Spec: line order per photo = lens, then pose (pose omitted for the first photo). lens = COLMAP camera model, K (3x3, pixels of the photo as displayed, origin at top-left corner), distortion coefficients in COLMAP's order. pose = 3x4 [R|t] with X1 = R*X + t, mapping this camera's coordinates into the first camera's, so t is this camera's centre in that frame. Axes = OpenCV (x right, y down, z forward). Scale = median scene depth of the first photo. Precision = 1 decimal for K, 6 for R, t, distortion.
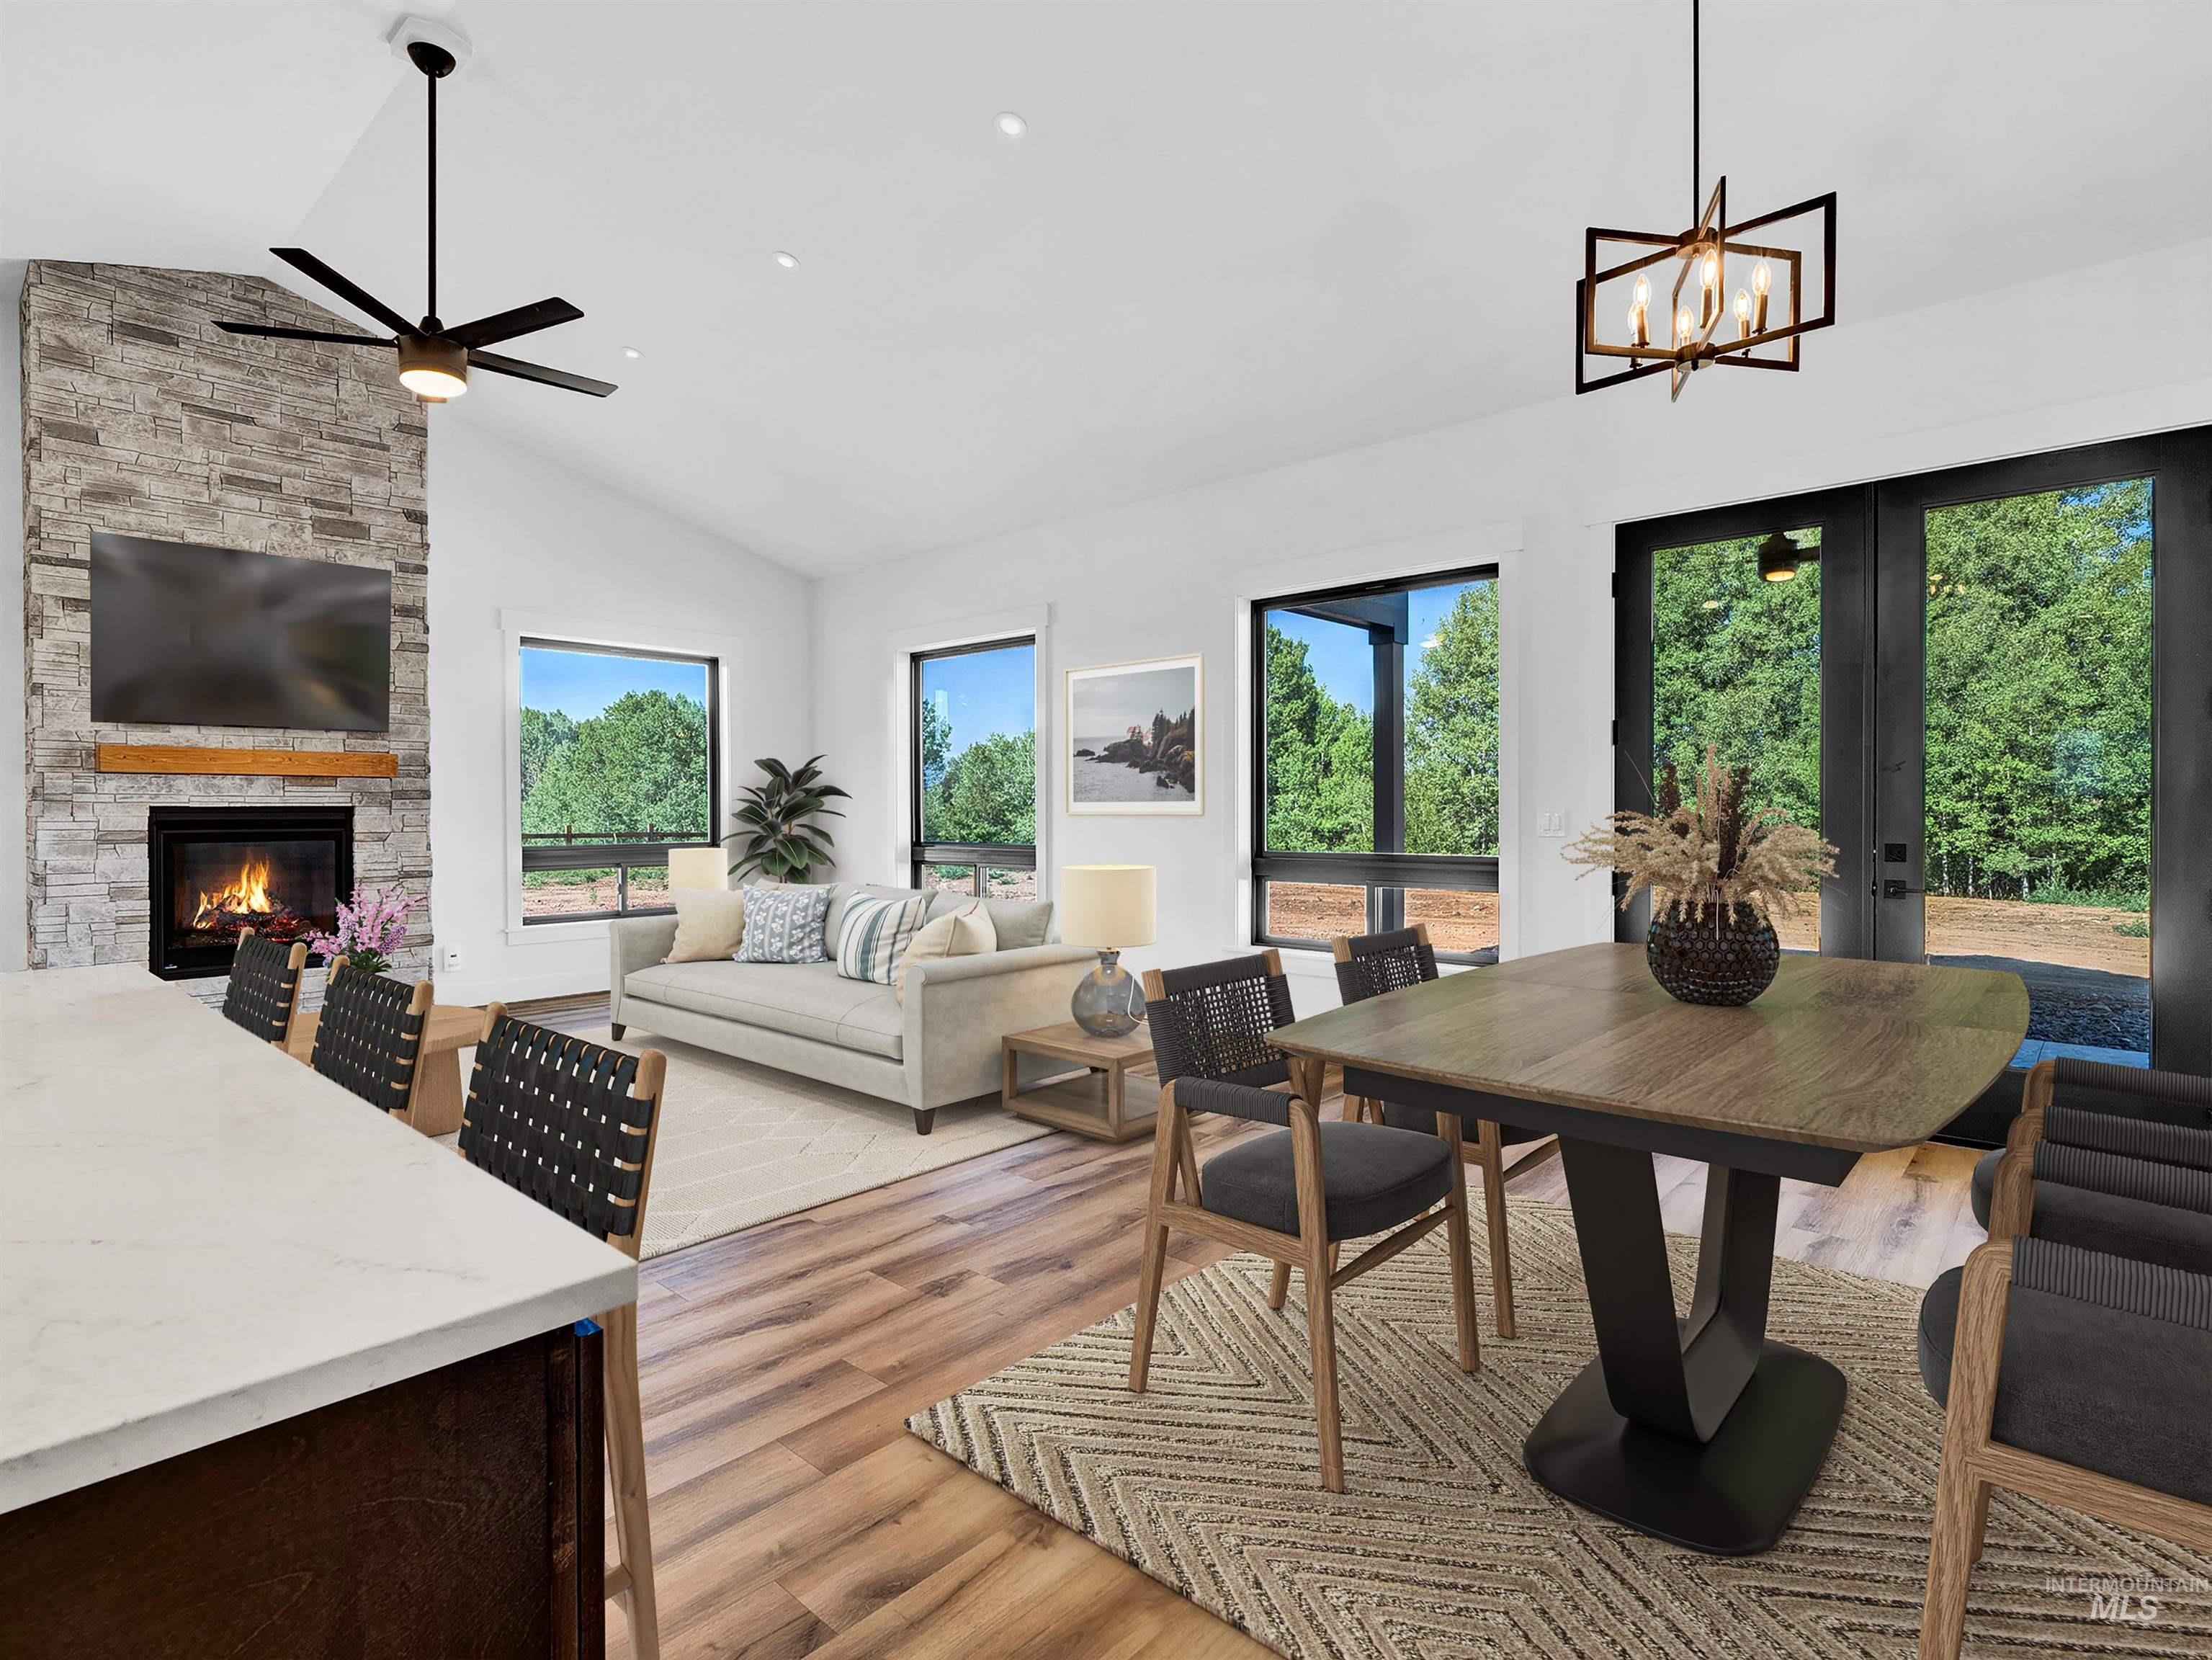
lens RADIAL K [[1120.9, 0, 1150.5], [0, 1120.9, 826.5], [0, 0, 1]] dist [0.033653, 0.000106]
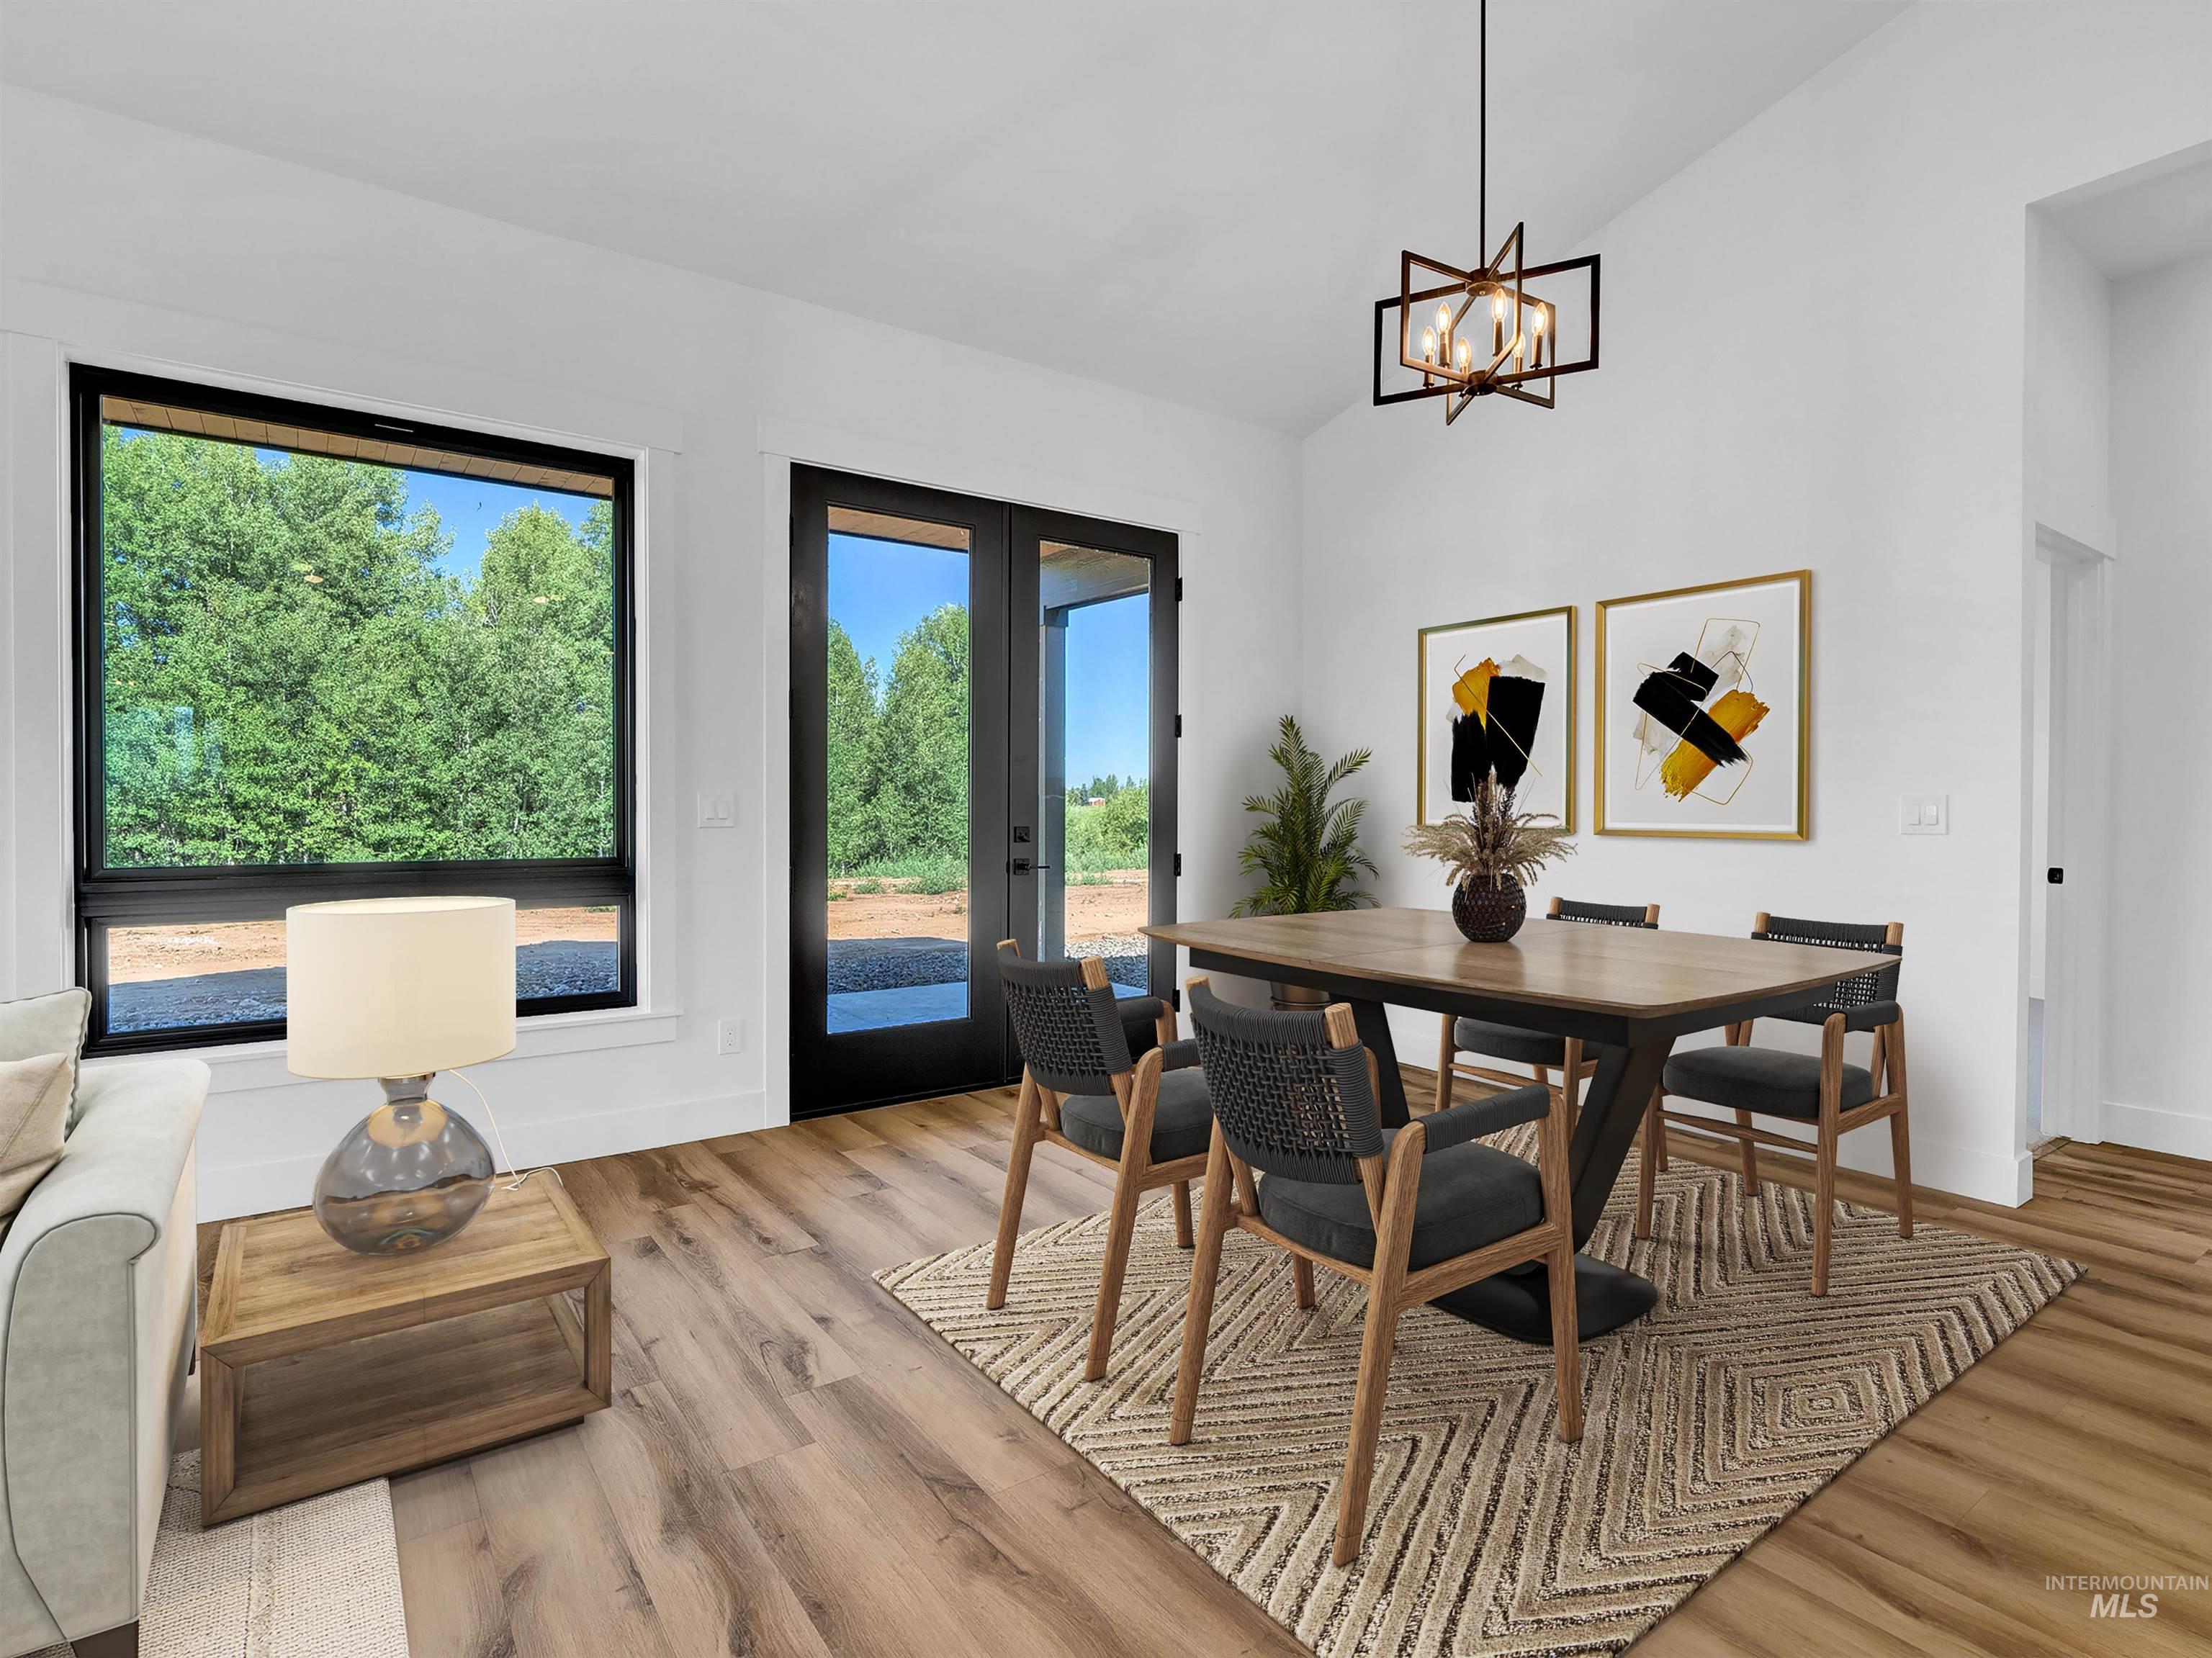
lens RADIAL K [[1097.0, 0, 1106.0], [0, 1097.0, 829.0], [0, 0, 1]] dist [0.003056, -0.014046]
pose [[0.227990, -0.013170, 0.973574, -0.251883], [0.010198, 0.999886, 0.011137, 0.003781], [-0.973610, 0.007390, 0.228098, 0.423807]]
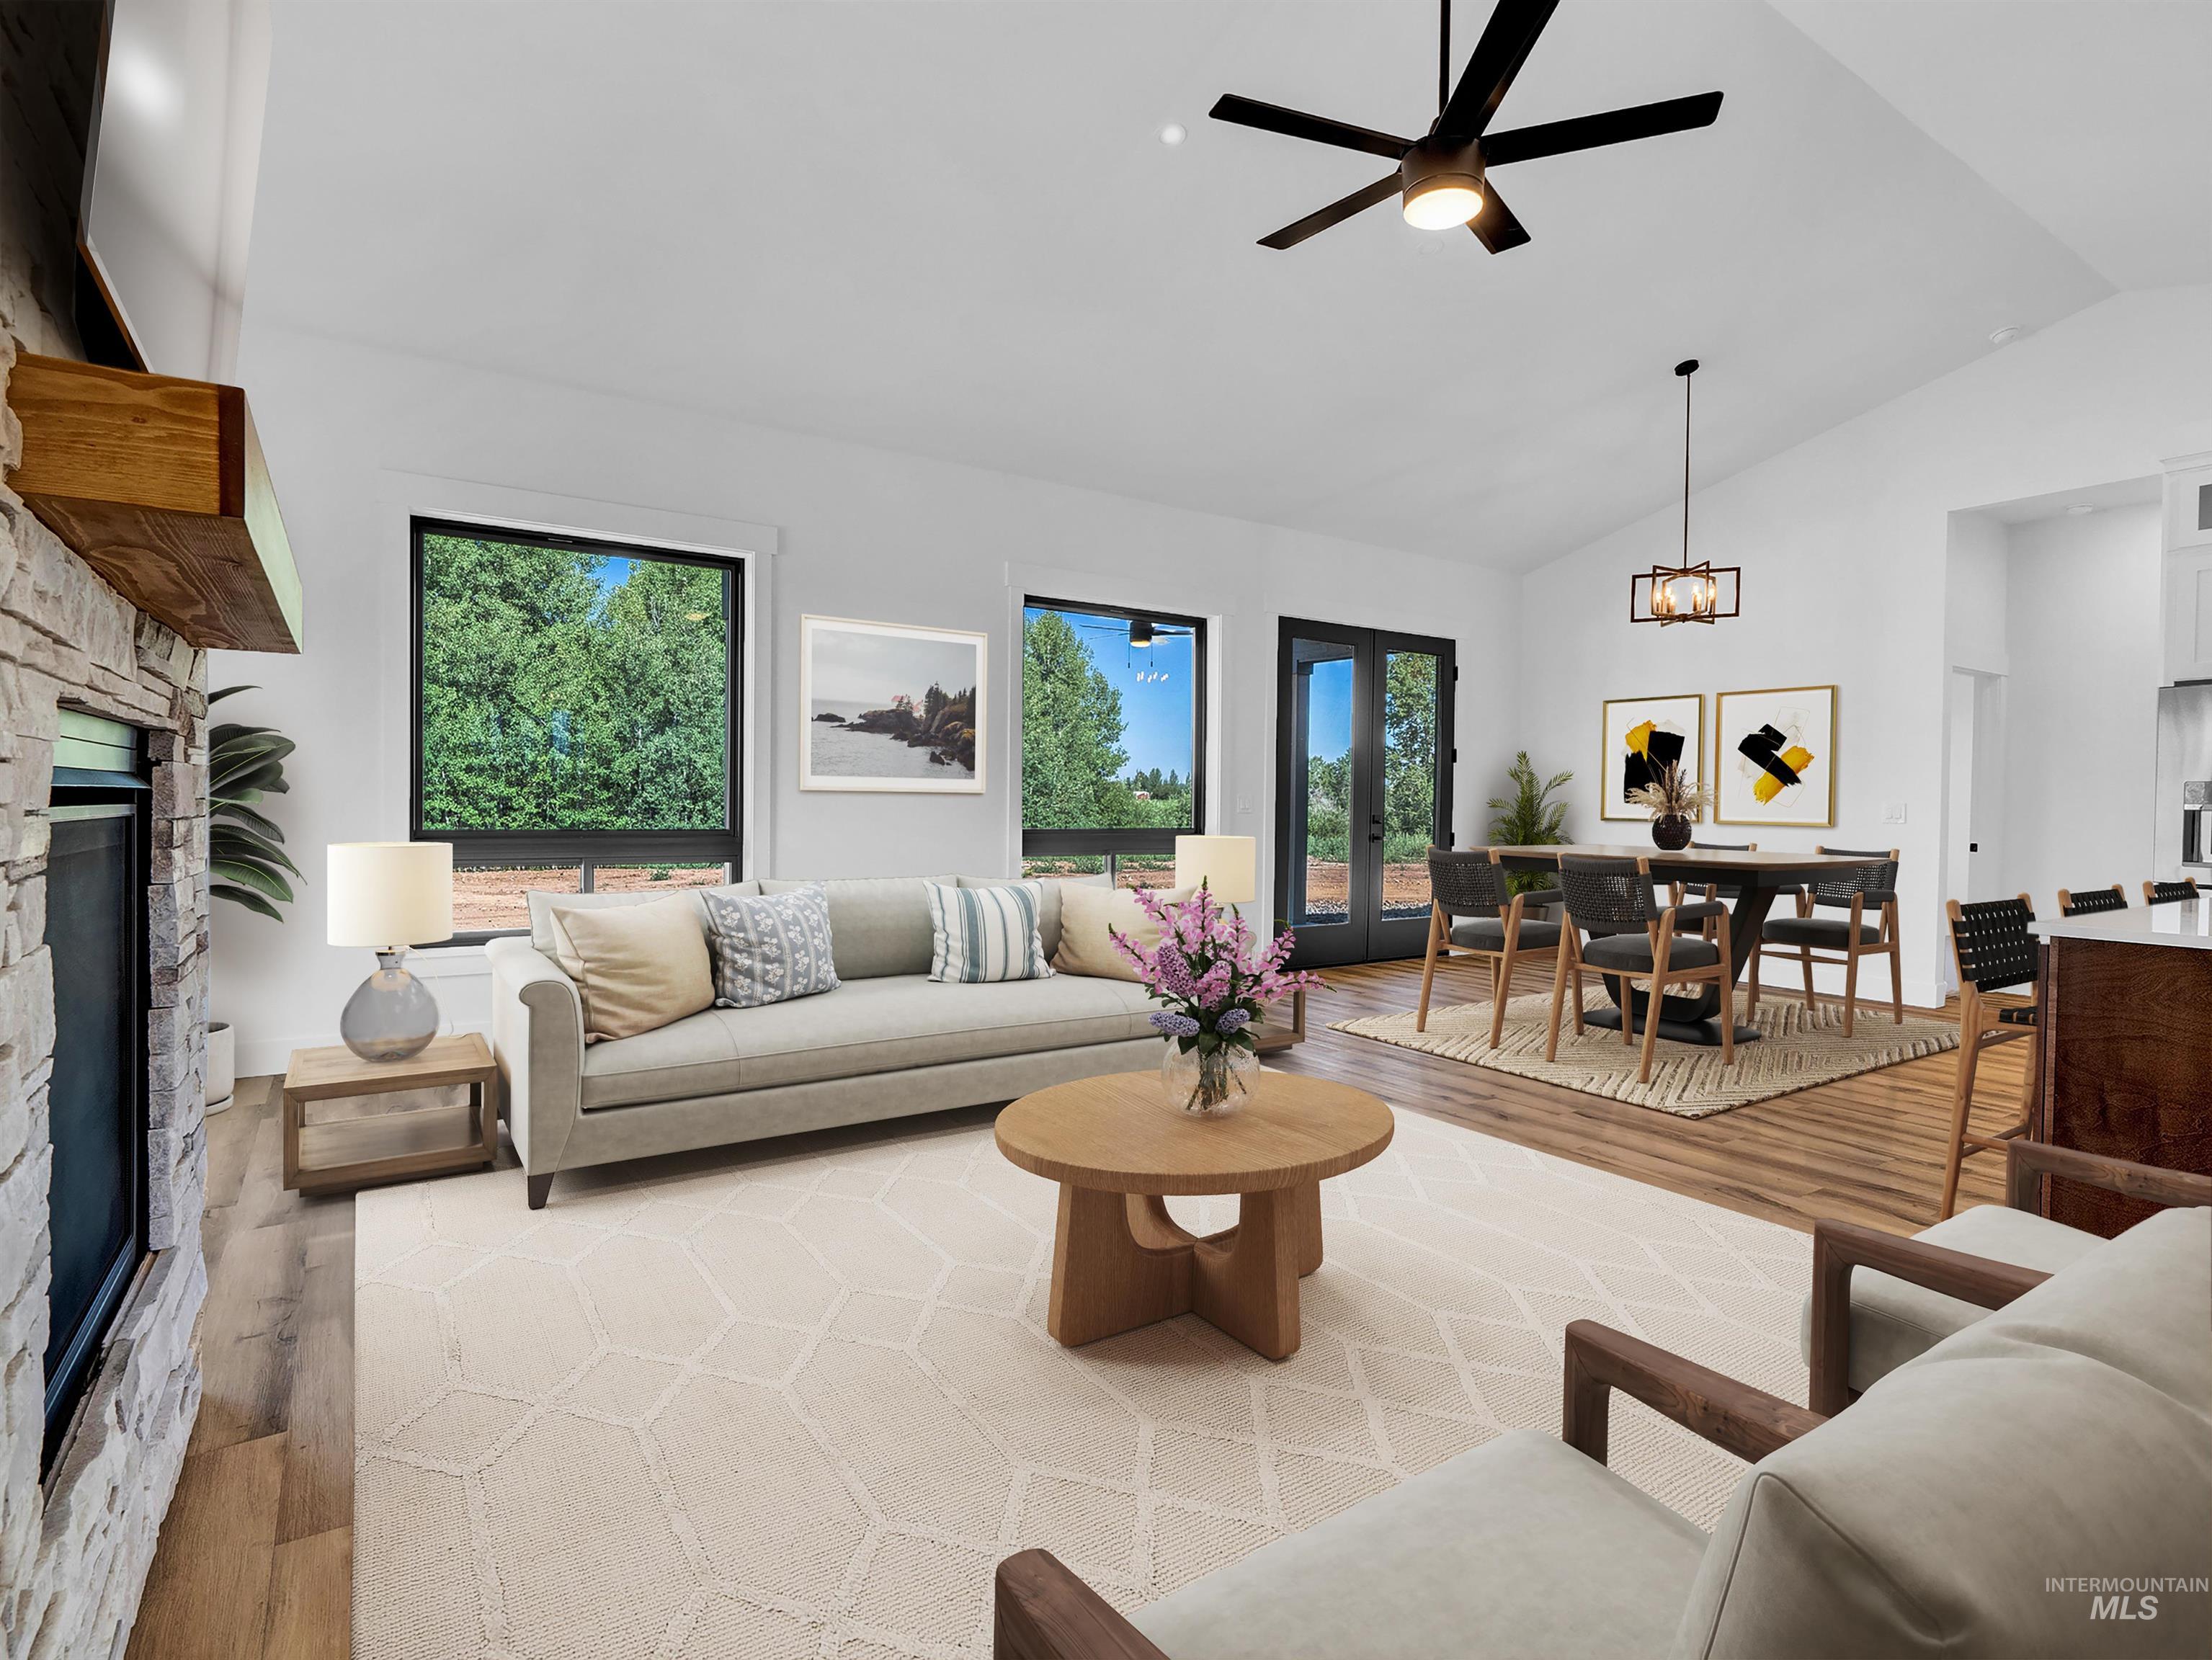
lens RADIAL K [[1119.5, 0, 1106.2], [0, 1119.5, 819.0], [0, 0, 1]] dist [-0.004603, 0.001523]
pose [[0.249465, -0.007087, 0.968358, -0.876428], [-0.000693, 0.999972, 0.007497, 0.004767], [-0.968384, -0.002541, 0.249453, 0.623825]]
